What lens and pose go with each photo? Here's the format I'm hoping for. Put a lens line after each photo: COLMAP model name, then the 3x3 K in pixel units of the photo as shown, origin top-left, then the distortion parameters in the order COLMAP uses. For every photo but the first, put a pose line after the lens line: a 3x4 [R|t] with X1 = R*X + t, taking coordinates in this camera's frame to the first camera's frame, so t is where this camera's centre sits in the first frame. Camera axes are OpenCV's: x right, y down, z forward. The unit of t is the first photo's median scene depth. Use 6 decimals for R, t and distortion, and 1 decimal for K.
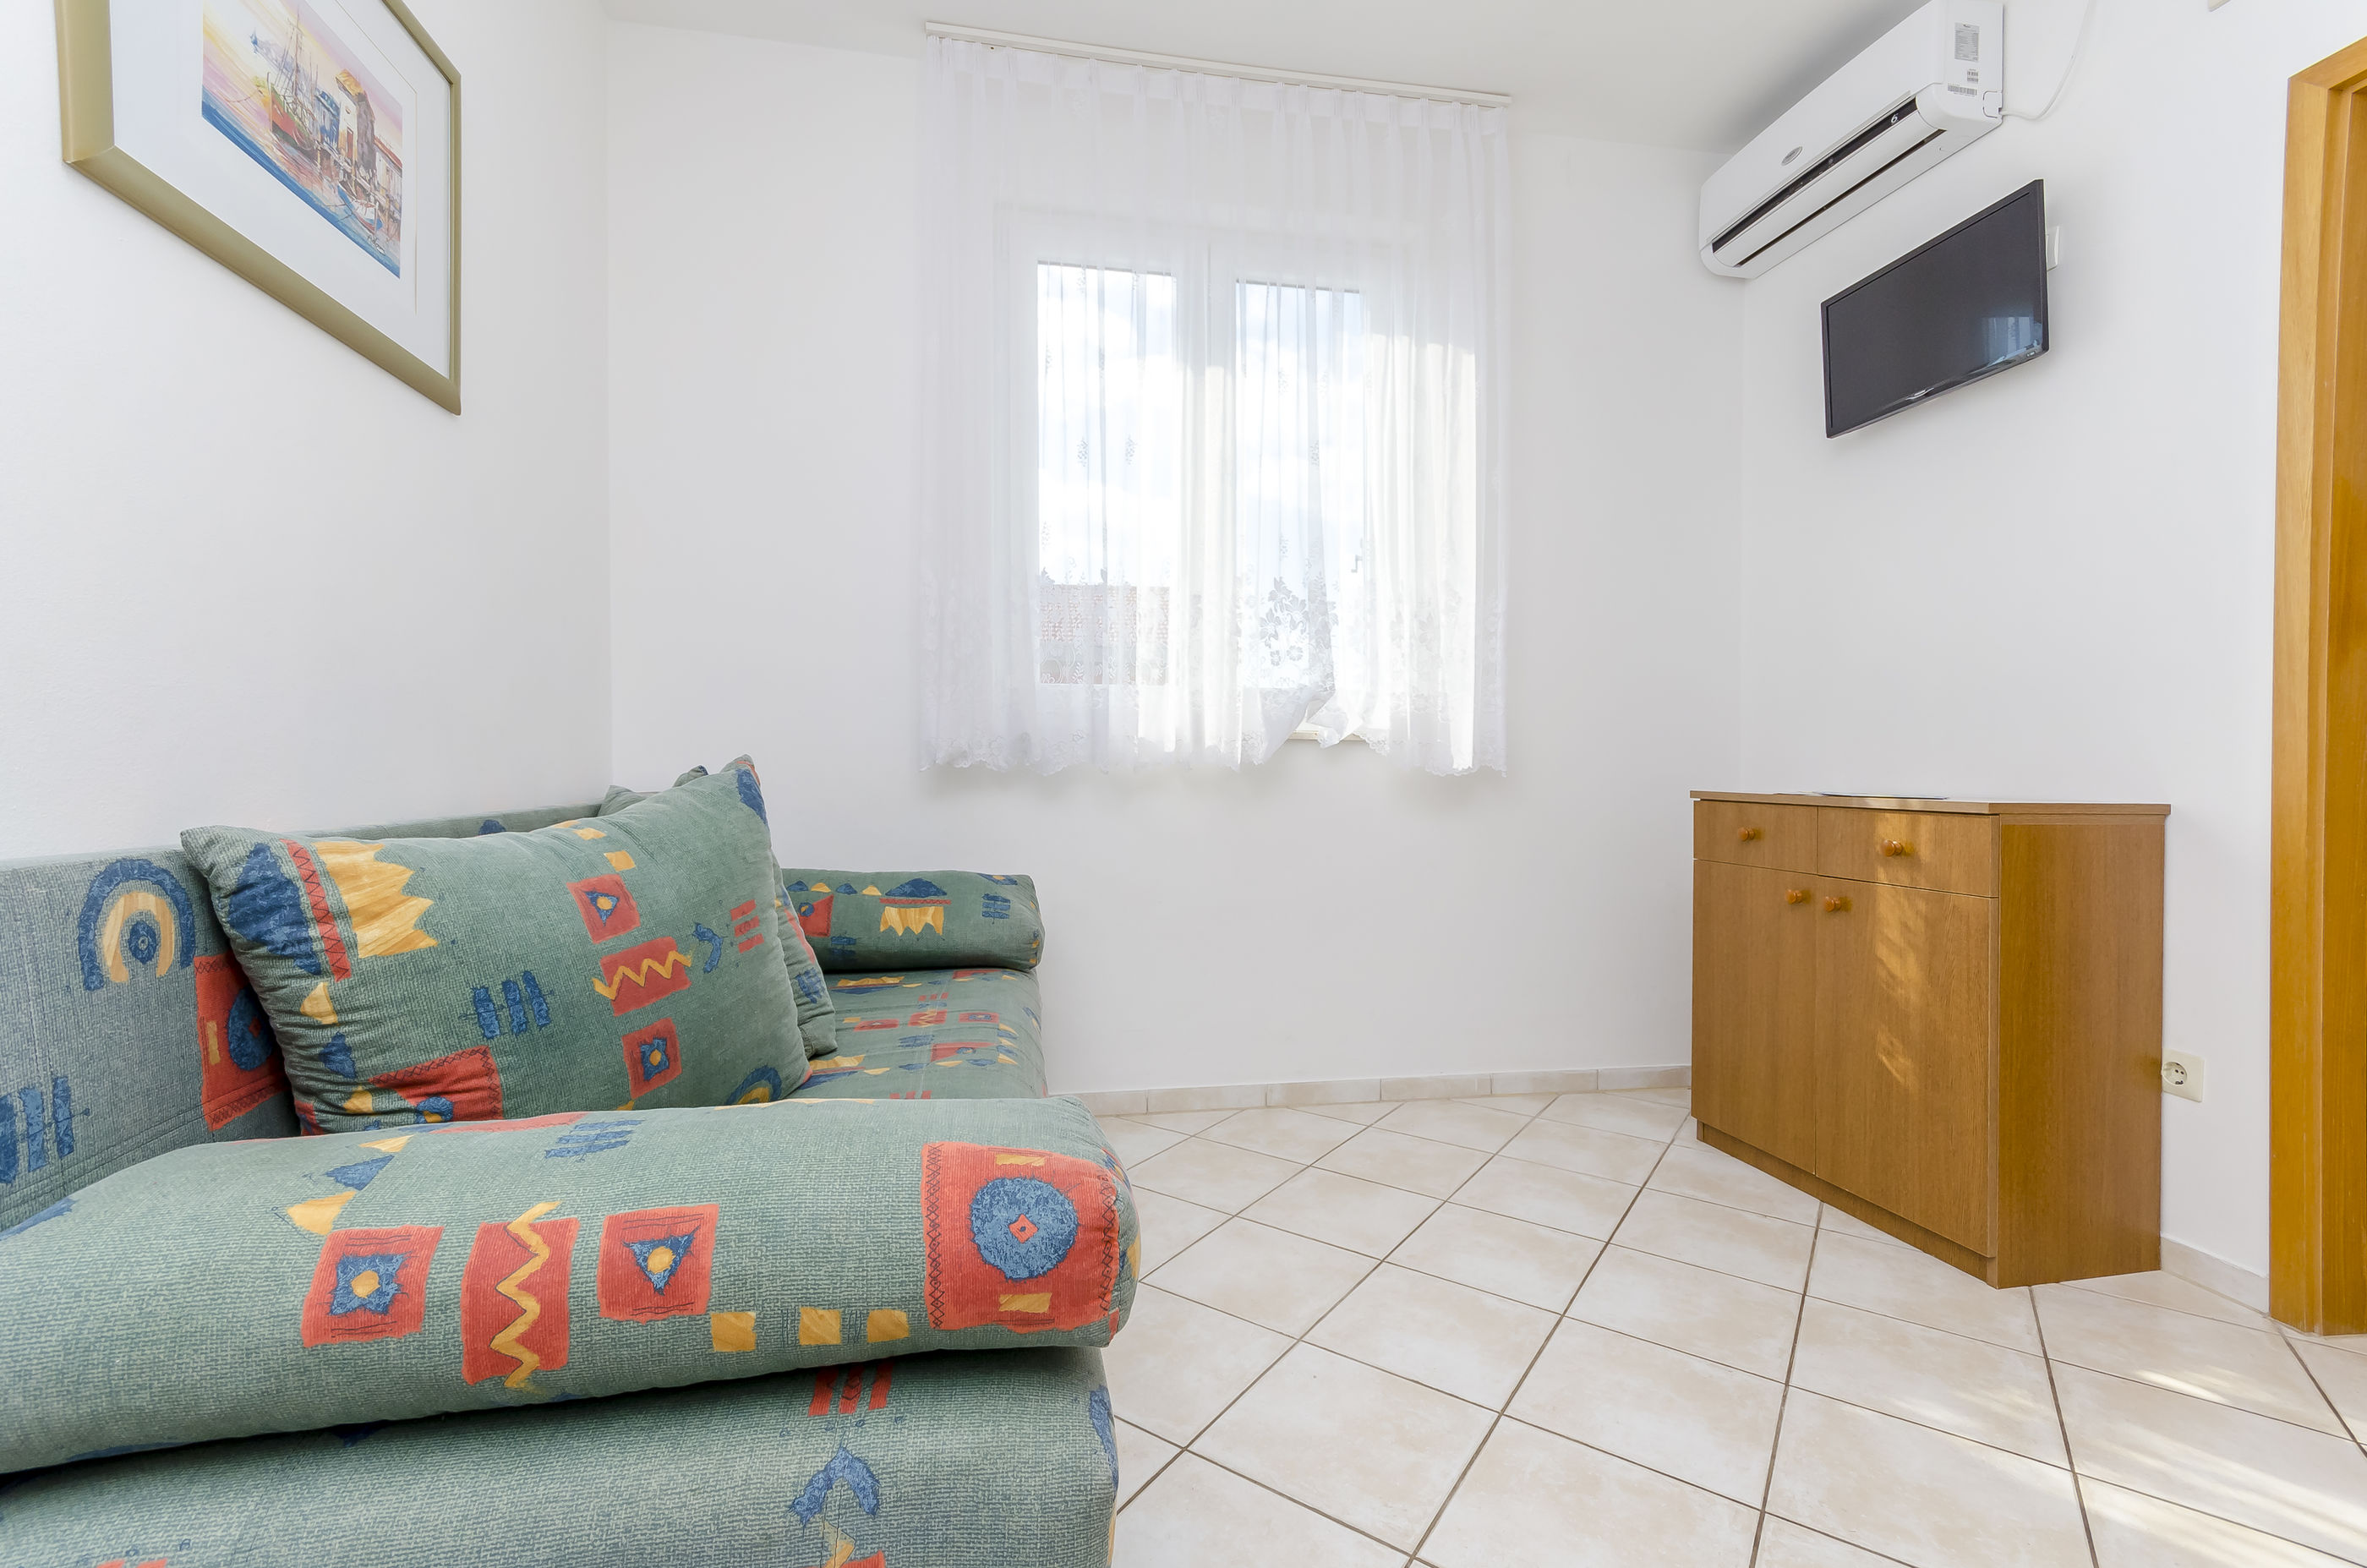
lens RADIAL K [[1049.6, 0, 1222.3], [0, 1049.6, 746.2], [0, 0, 1]] dist [0.003230, 0.000274]
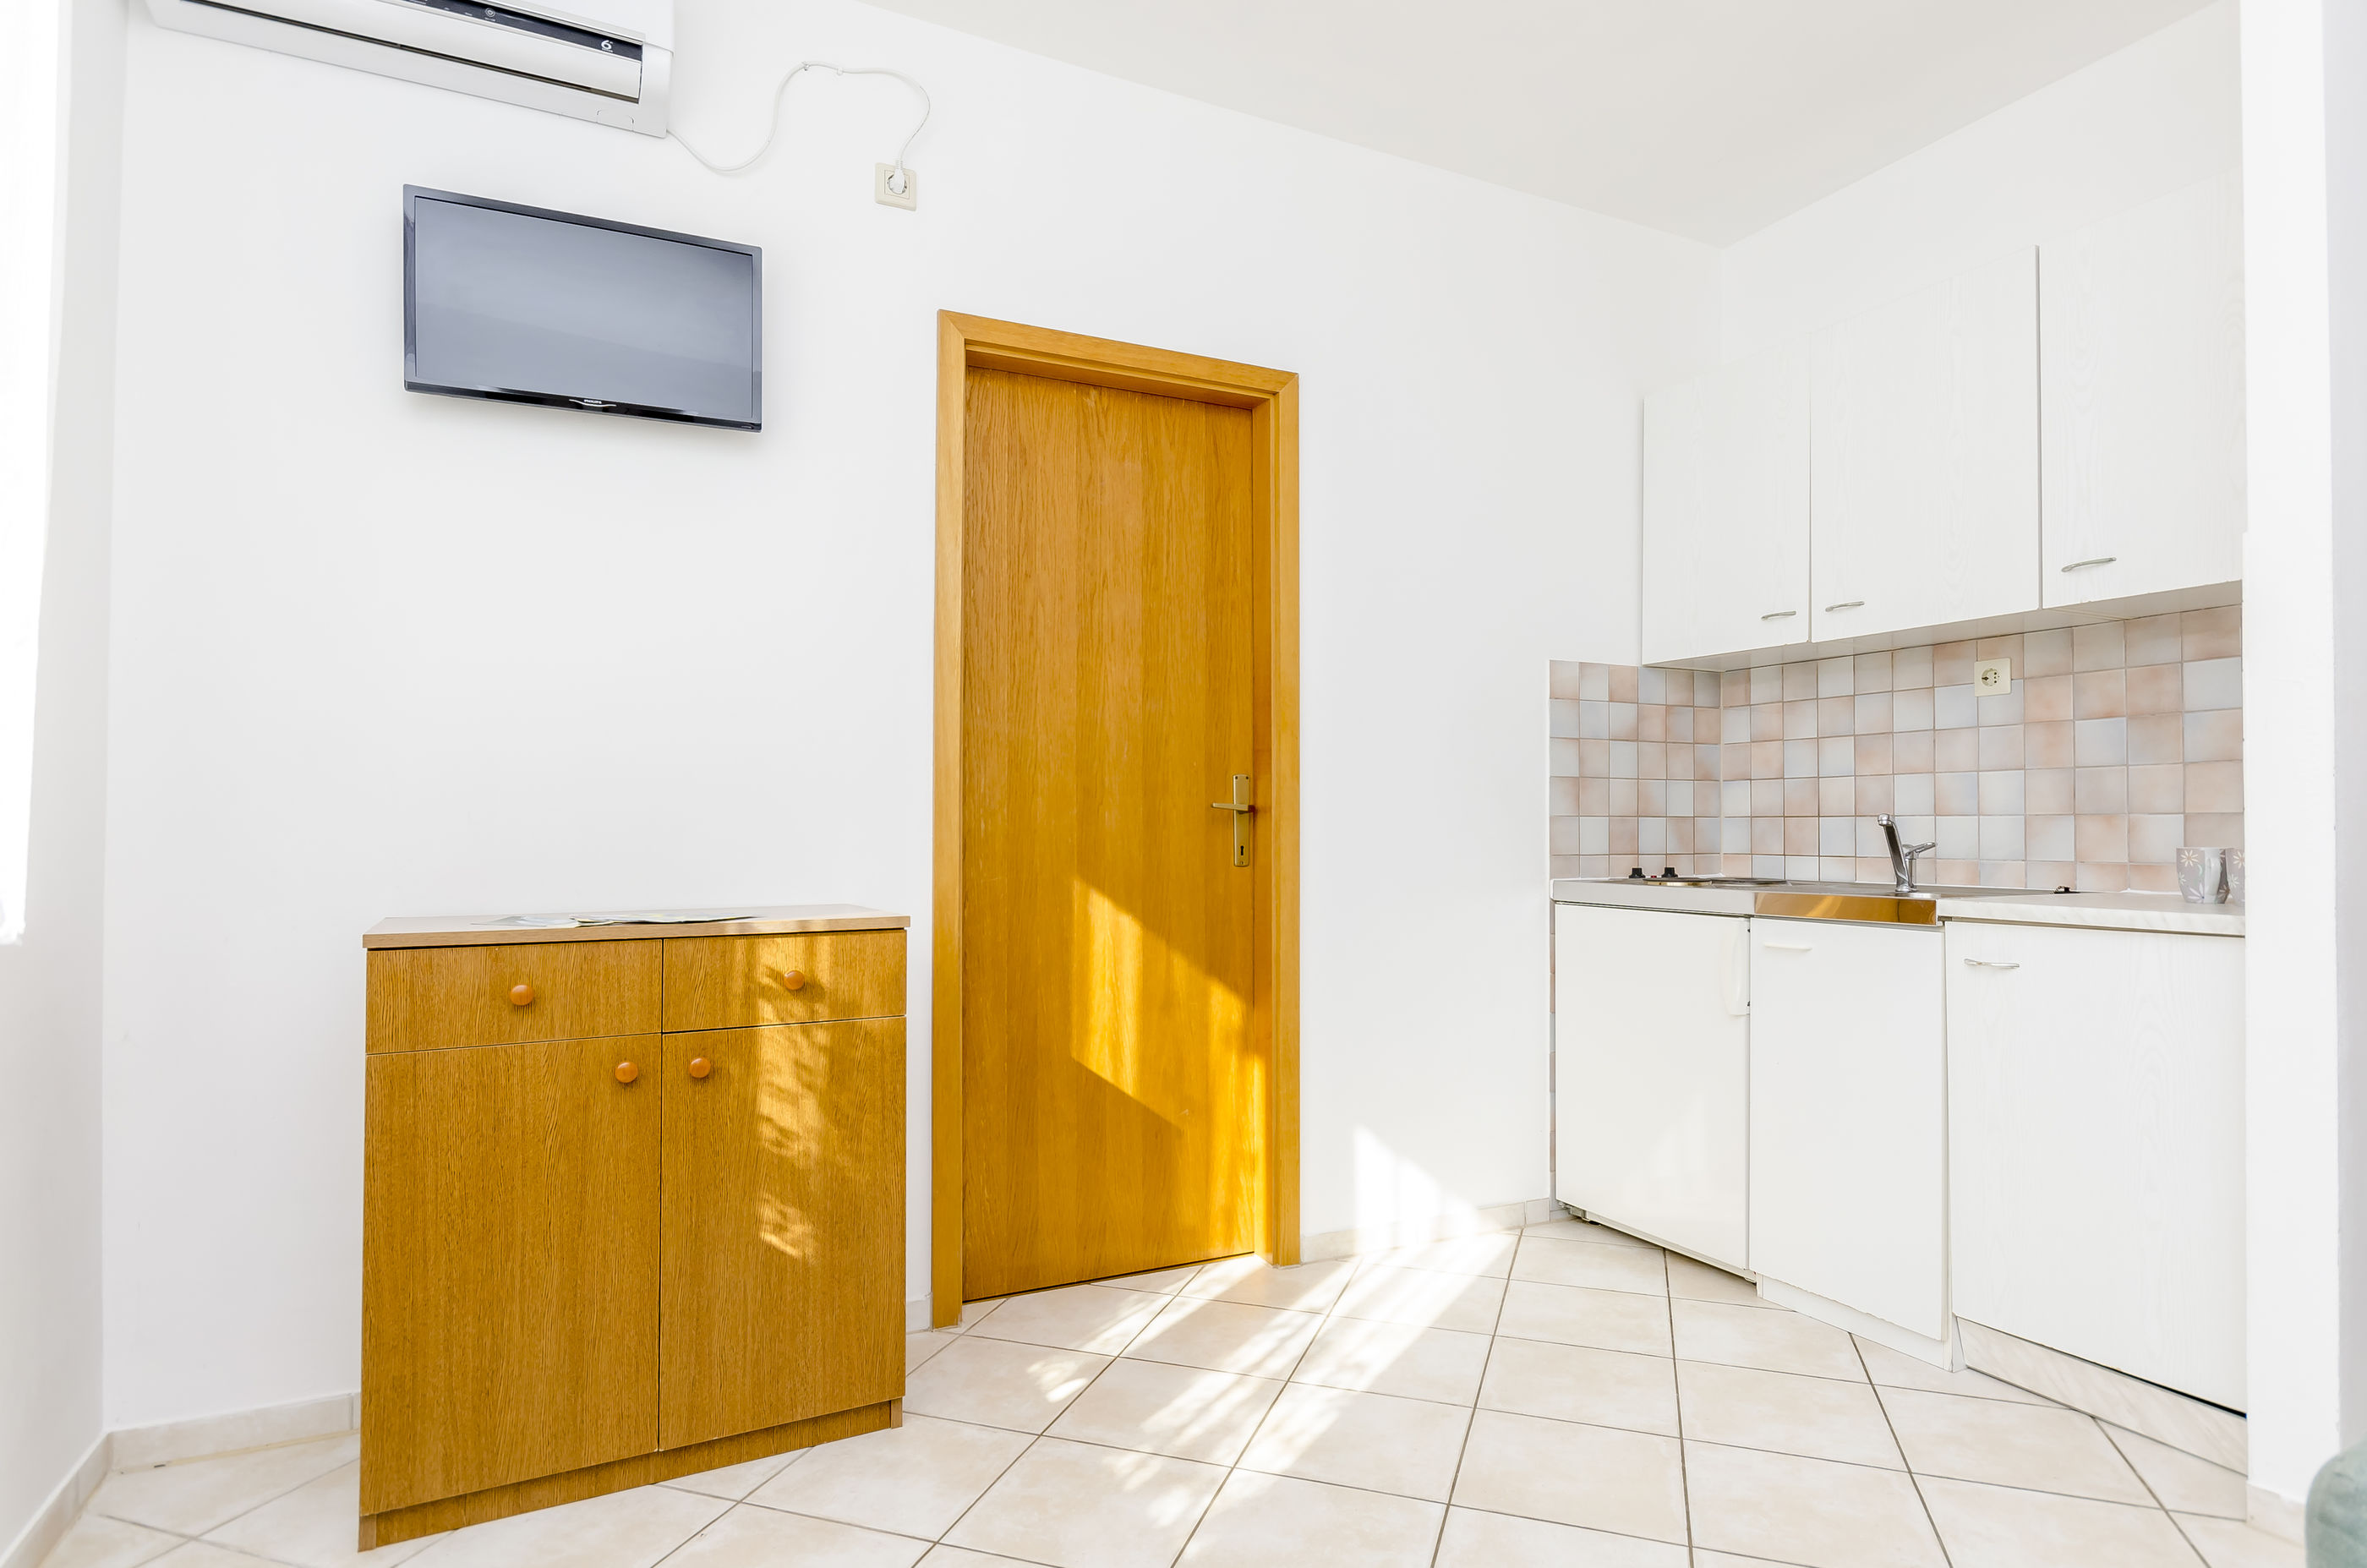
lens RADIAL K [[1262.0, 0, 1005.0], [0, 1262.0, 827.9], [0, 0, 1]] dist [0.061956, -0.000071]
pose [[-0.184370, -0.008221, 0.982823, -0.379151], [-0.007827, 0.999946, 0.006896, -0.031218], [-0.982826, -0.006421, -0.184424, 1.000747]]
